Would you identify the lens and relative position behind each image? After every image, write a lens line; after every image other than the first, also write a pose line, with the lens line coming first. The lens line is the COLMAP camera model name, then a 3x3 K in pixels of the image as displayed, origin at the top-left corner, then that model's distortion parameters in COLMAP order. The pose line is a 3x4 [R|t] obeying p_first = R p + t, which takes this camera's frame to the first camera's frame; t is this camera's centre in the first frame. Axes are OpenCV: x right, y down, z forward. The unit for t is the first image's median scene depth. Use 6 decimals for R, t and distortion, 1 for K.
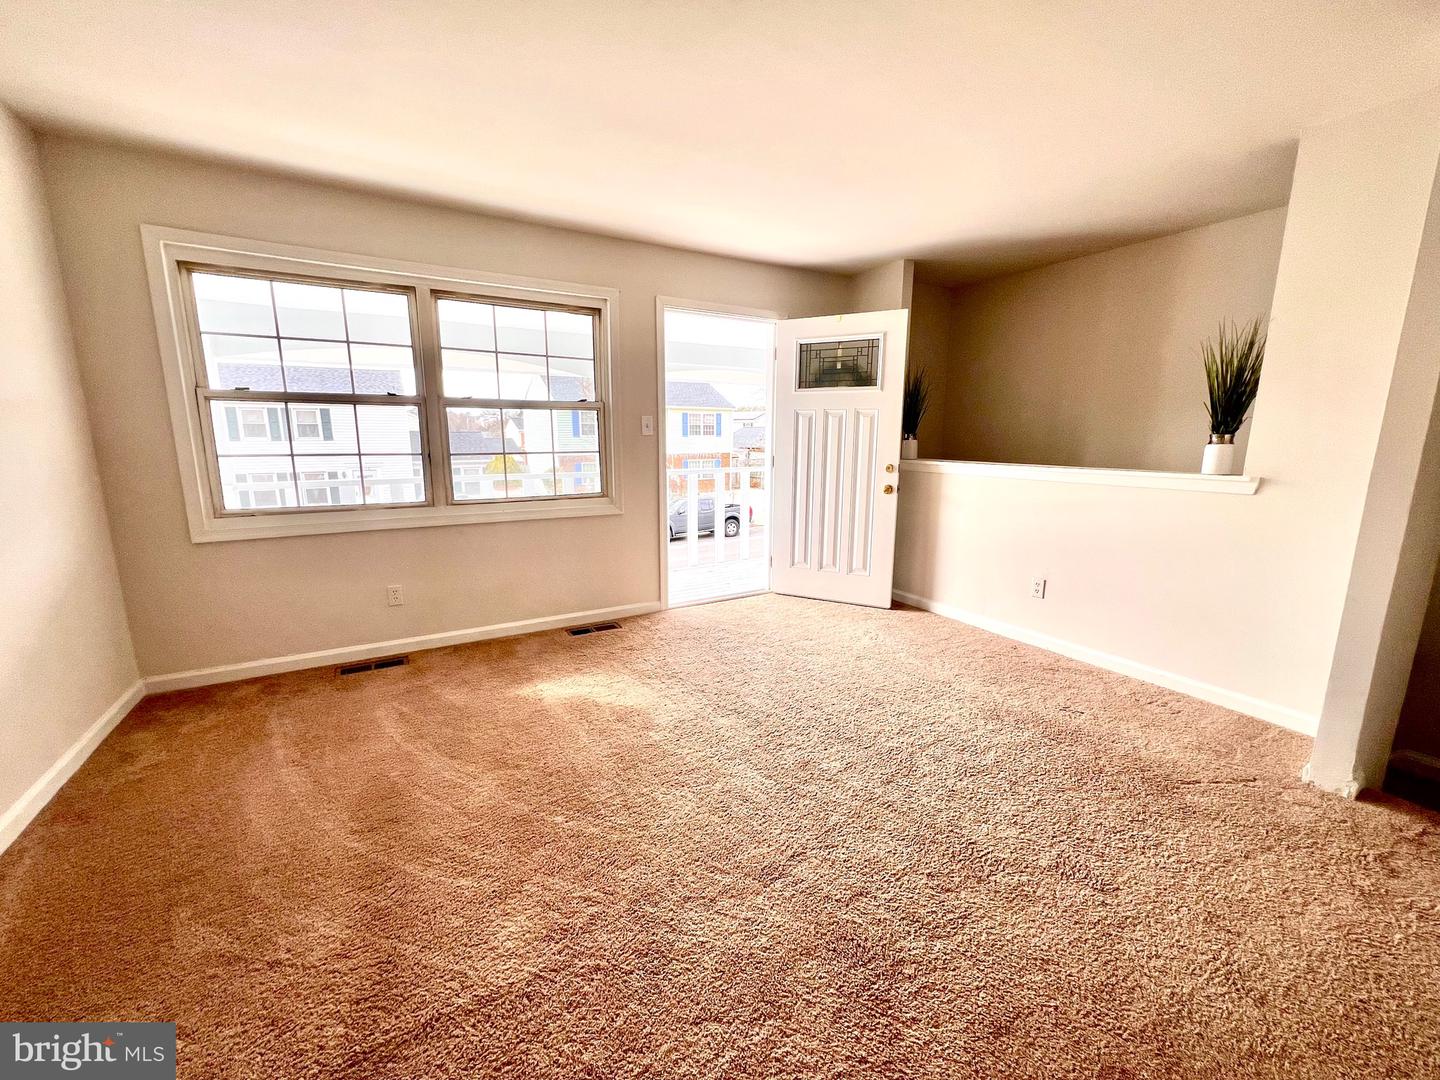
lens RADIAL K [[574.3, 0, 720.0], [0, 574.3, 540.0], [0, 0, 1]] dist [-0.001957, 0.000044]
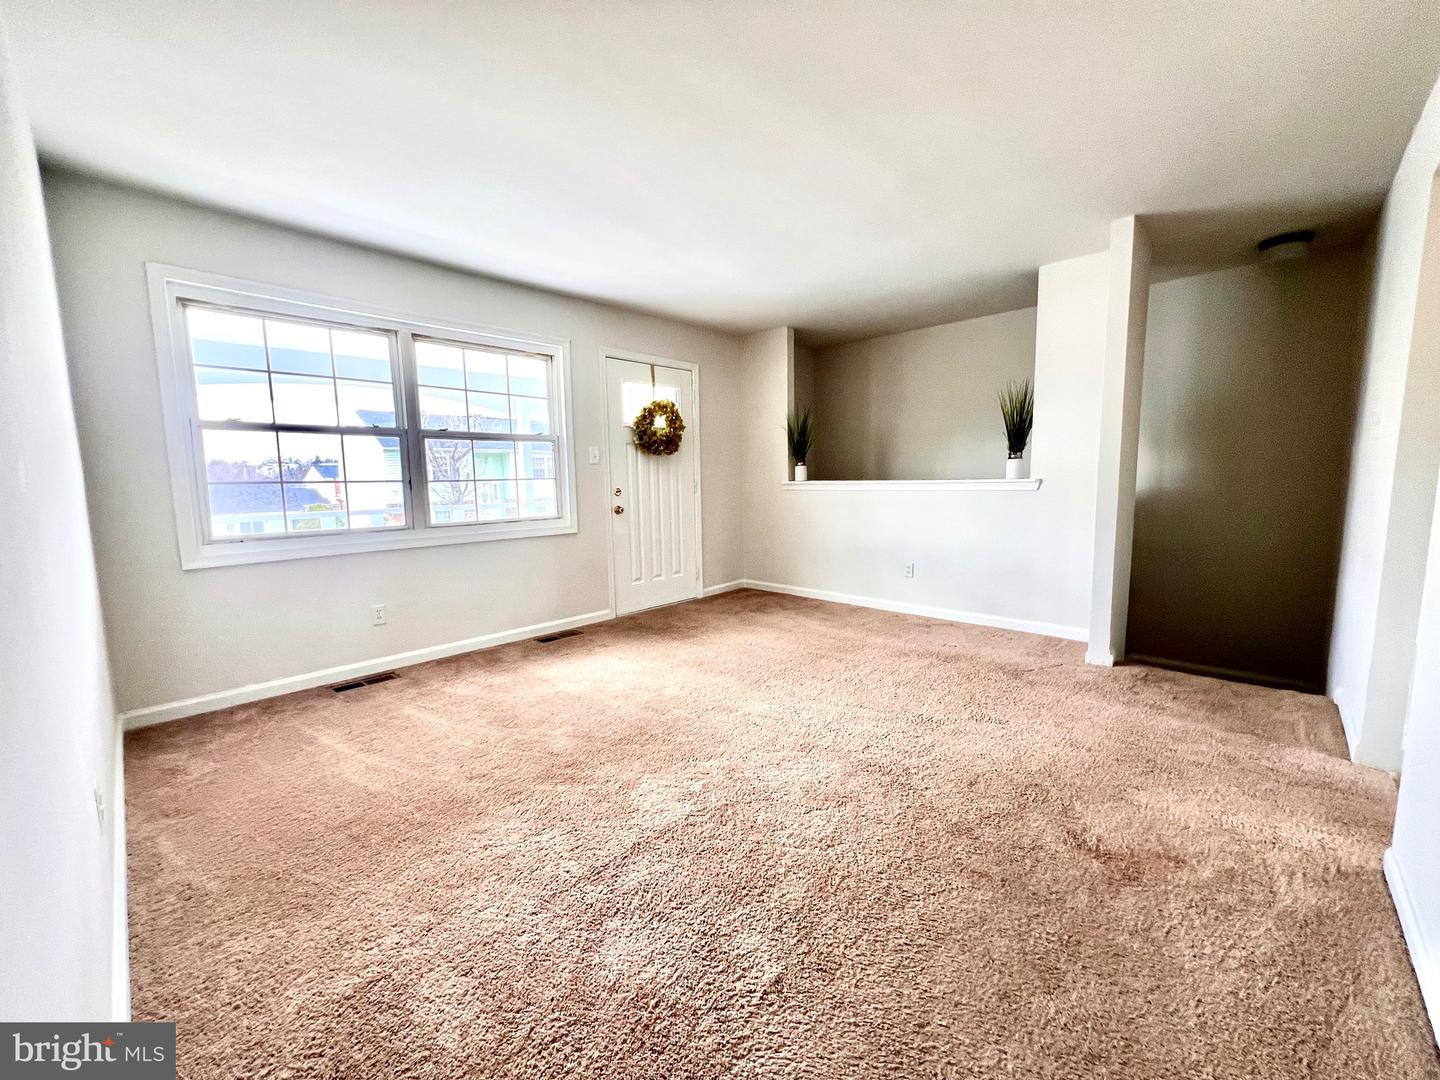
lens RADIAL K [[574.3, 0, 720.0], [0, 574.3, 540.0], [0, 0, 1]] dist [-0.001957, 0.000044]
pose [[0.959668, -0.050538, 0.276557, -0.284575], [0.071178, 0.995337, -0.065102, 0.082619], [-0.271977, 0.082161, 0.958790, -0.209724]]
